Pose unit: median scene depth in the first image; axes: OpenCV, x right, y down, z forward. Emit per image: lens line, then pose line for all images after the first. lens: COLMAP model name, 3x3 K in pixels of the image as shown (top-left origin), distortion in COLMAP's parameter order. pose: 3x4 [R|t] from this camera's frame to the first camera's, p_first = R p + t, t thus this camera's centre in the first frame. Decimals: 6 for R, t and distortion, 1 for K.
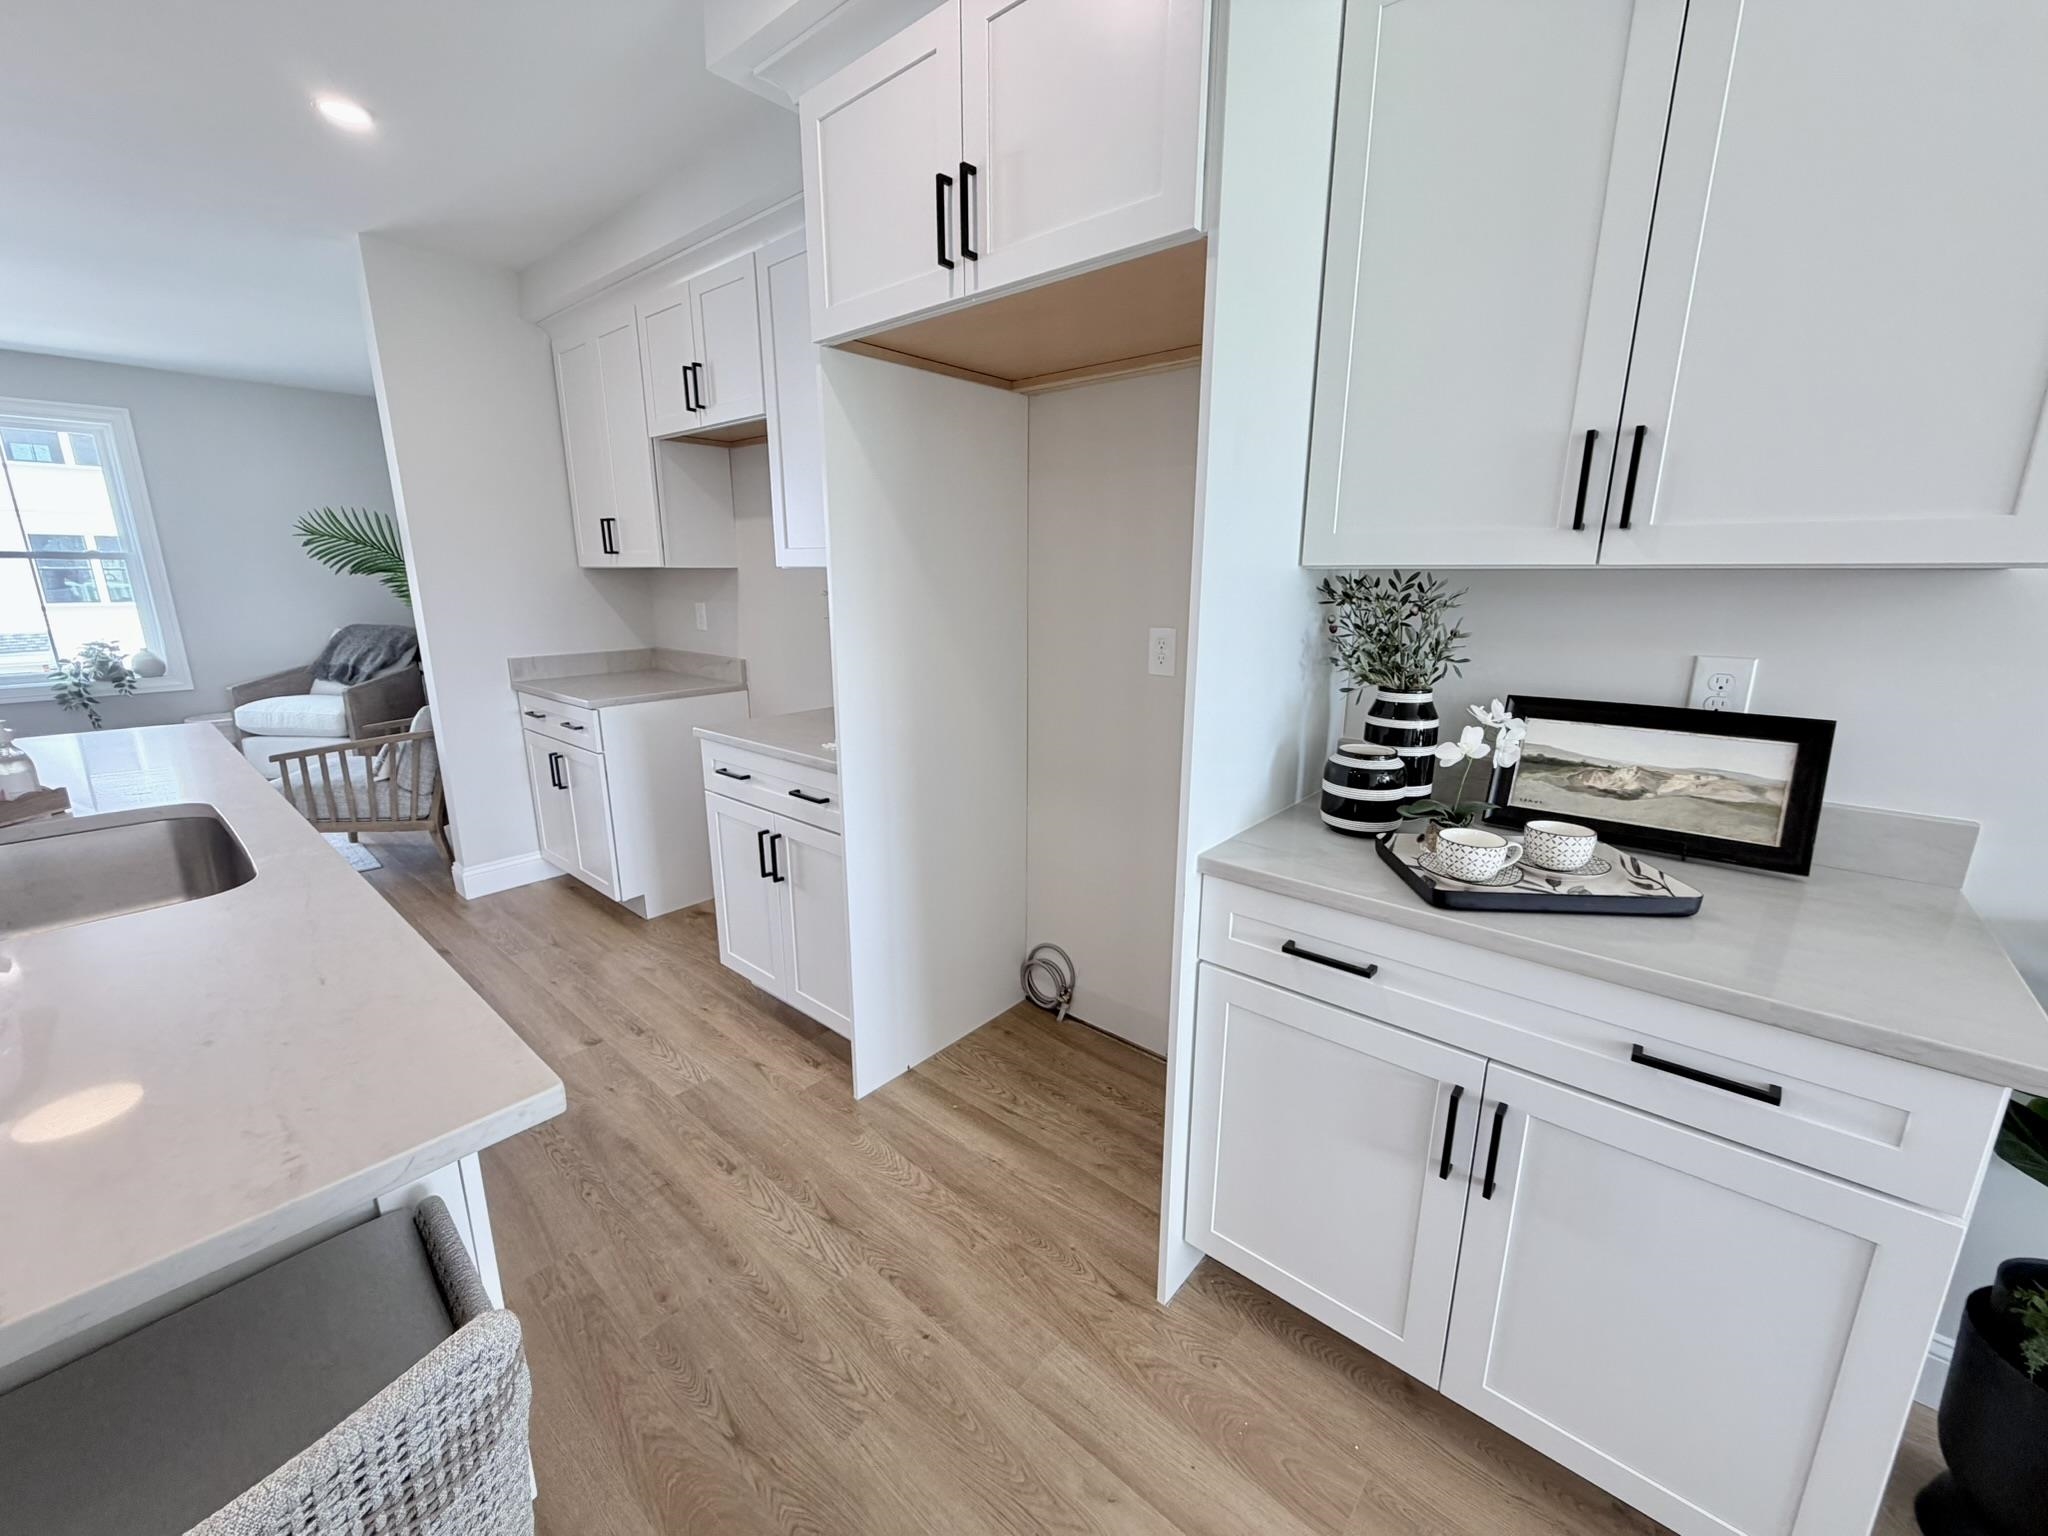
lens RADIAL K [[816.5, 0, 1006.6], [0, 816.5, 759.4], [0, 0, 1]] dist [0.000023, -0.000131]
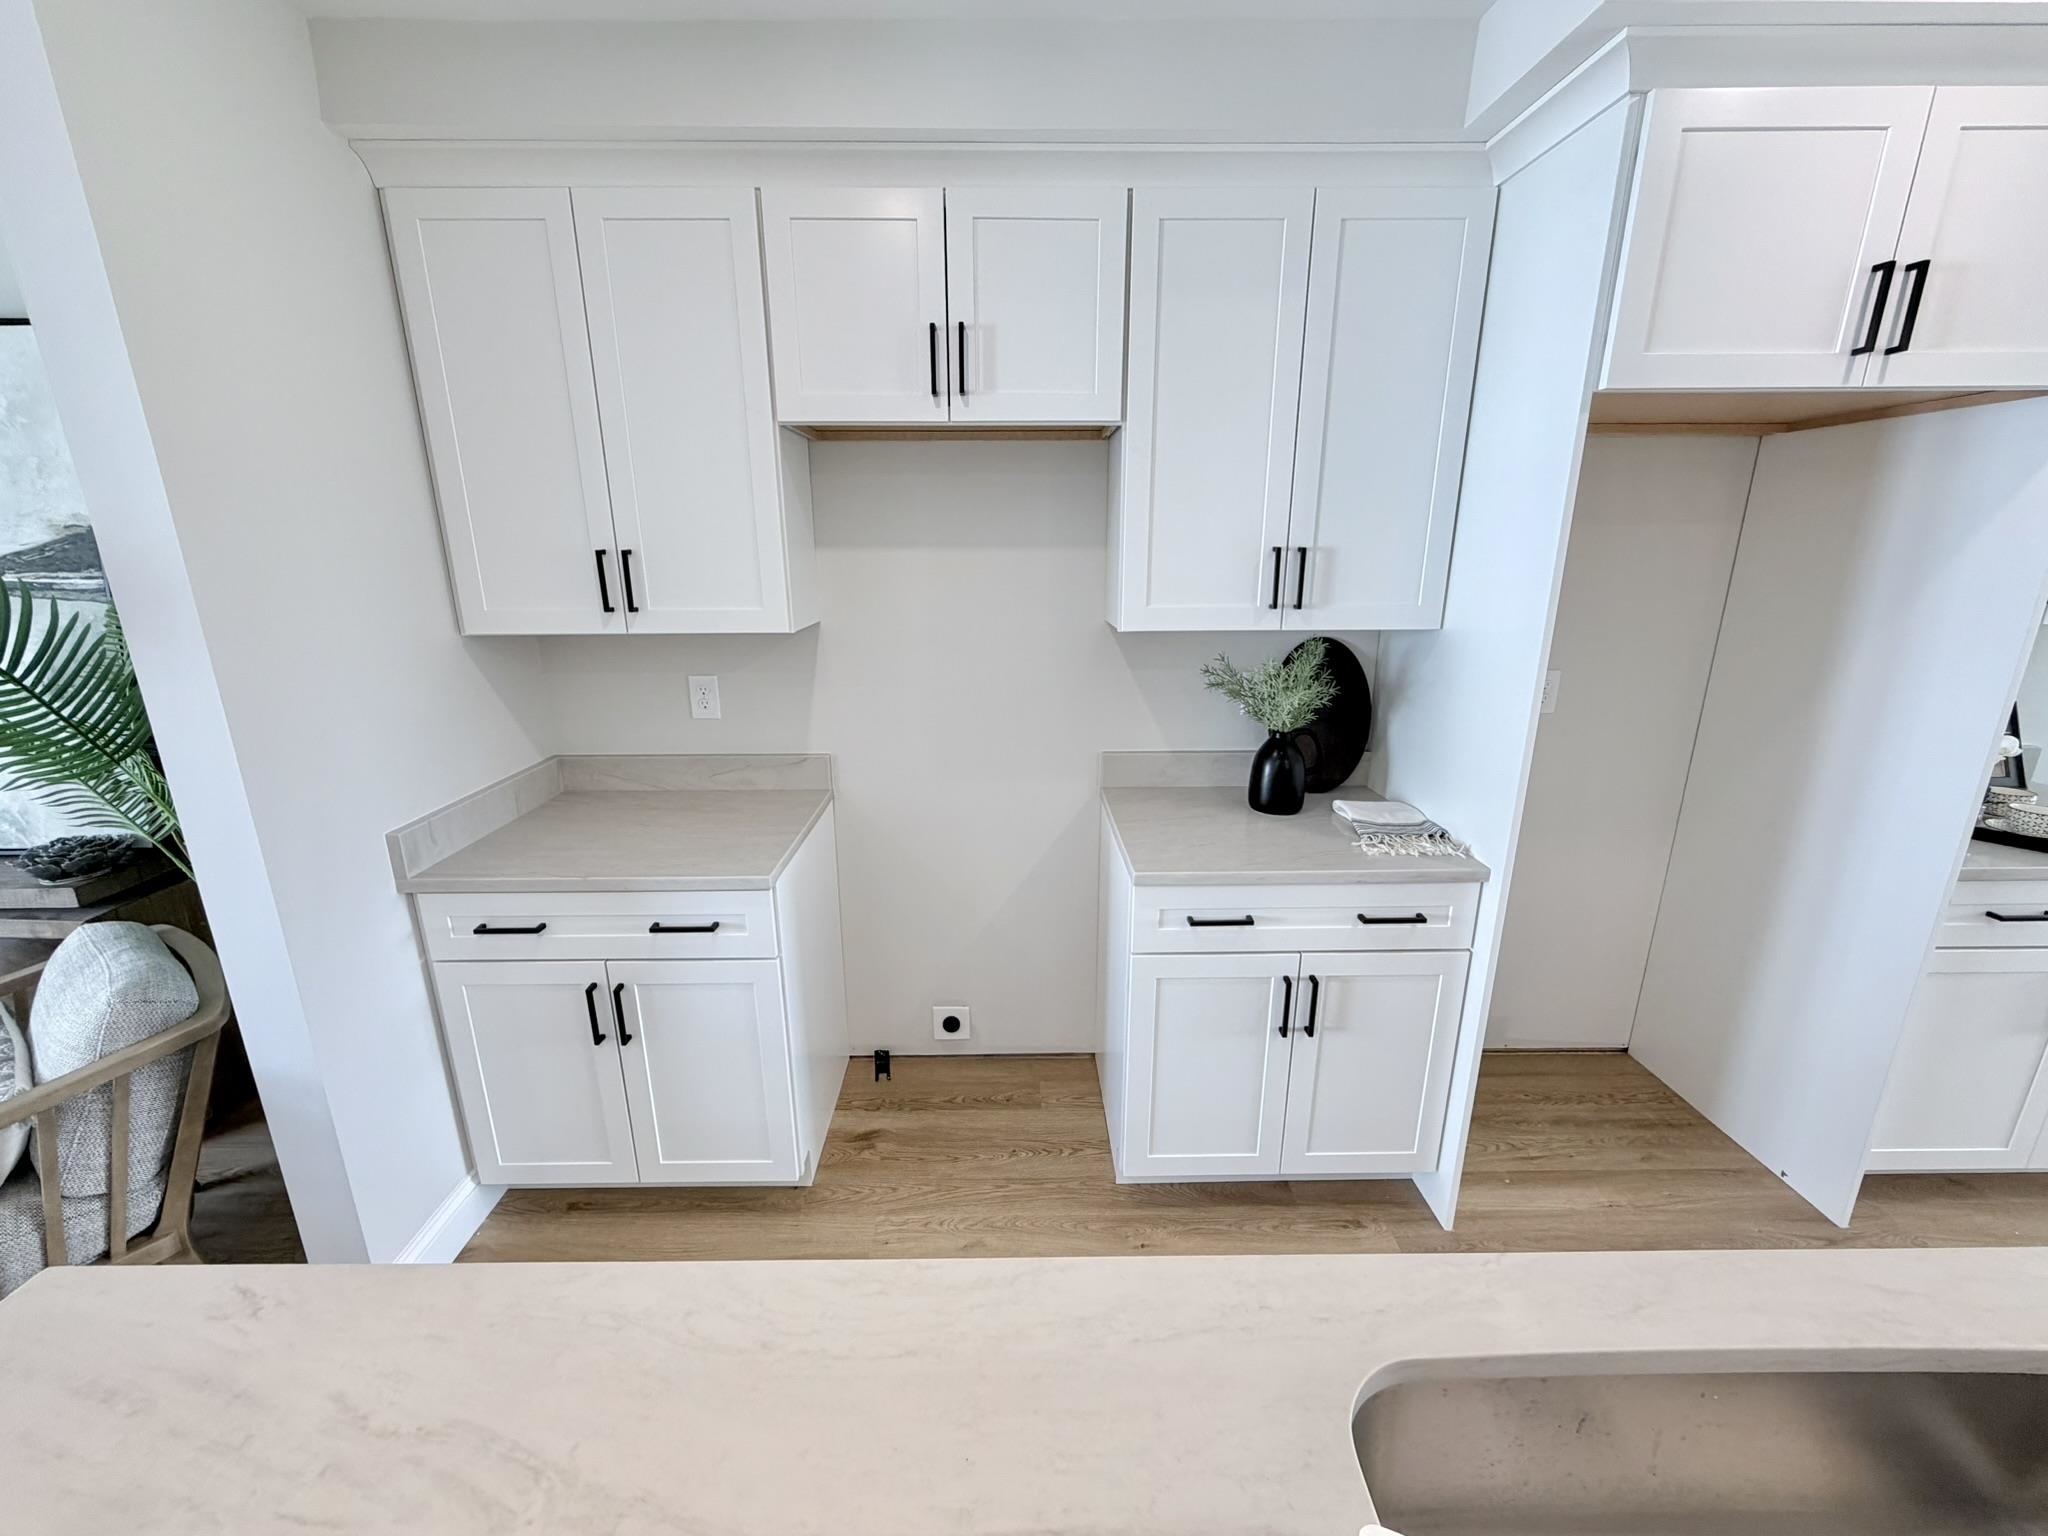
lens RADIAL K [[816.5, 0, 1016.8], [0, 816.5, 778.1], [0, 0, 1]] dist [0.000023, -0.000131]
pose [[0.741152, -0.180901, 0.646505, -0.830181], [0.154393, 0.983128, 0.098096, -0.188669], [-0.653342, 0.027112, 0.756577, 0.500634]]
